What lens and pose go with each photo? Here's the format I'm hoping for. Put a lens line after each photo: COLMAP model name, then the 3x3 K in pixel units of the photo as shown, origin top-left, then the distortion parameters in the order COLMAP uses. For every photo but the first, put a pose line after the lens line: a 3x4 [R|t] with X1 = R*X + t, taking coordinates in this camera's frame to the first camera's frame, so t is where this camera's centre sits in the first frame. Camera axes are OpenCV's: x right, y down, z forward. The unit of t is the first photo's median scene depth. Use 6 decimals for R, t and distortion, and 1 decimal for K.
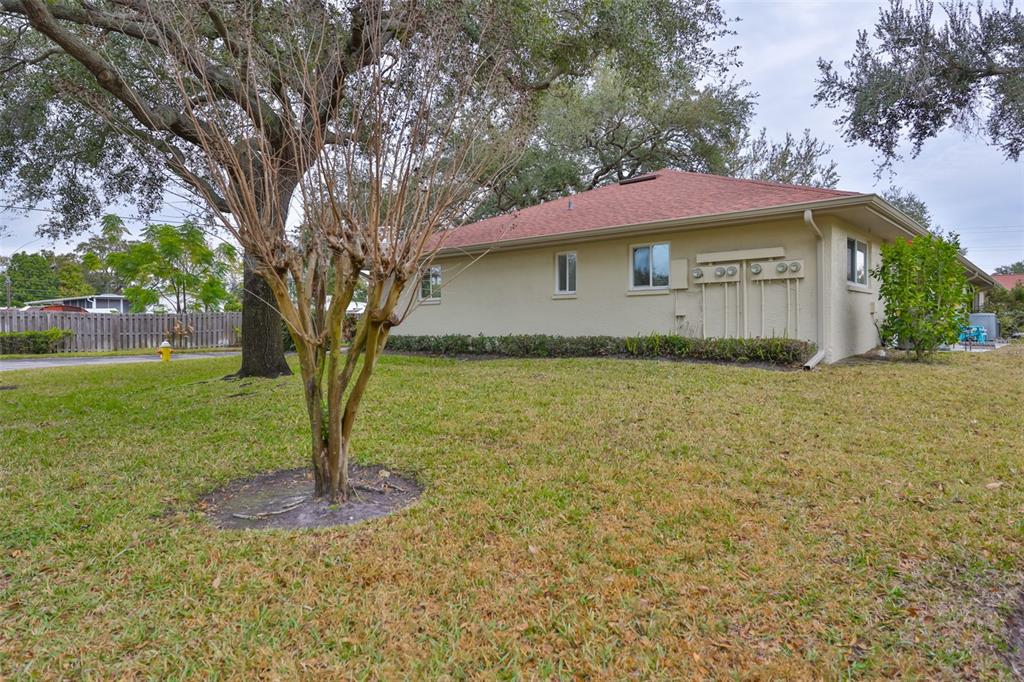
lens RADIAL K [[634.6, 0, 512.0], [0, 634.6, 338.2], [0, 0, 1]] dist [0.000988, -0.000601]
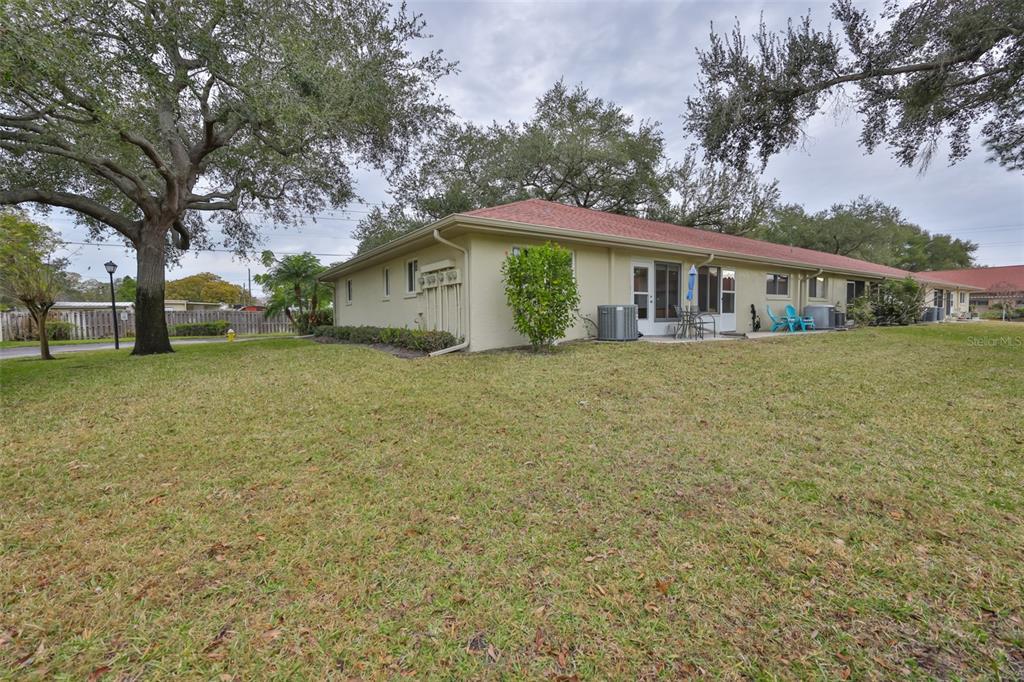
lens RADIAL K [[436.5, 0, 513.0], [0, 436.5, 340.8], [0, 0, 1]] dist [0.002975, 0.000157]
pose [[0.969709, 0.006343, -0.244180, 0.391061], [0.003514, 0.999197, 0.039910, -0.007480], [0.244237, -0.039559, 0.968908, 0.091074]]
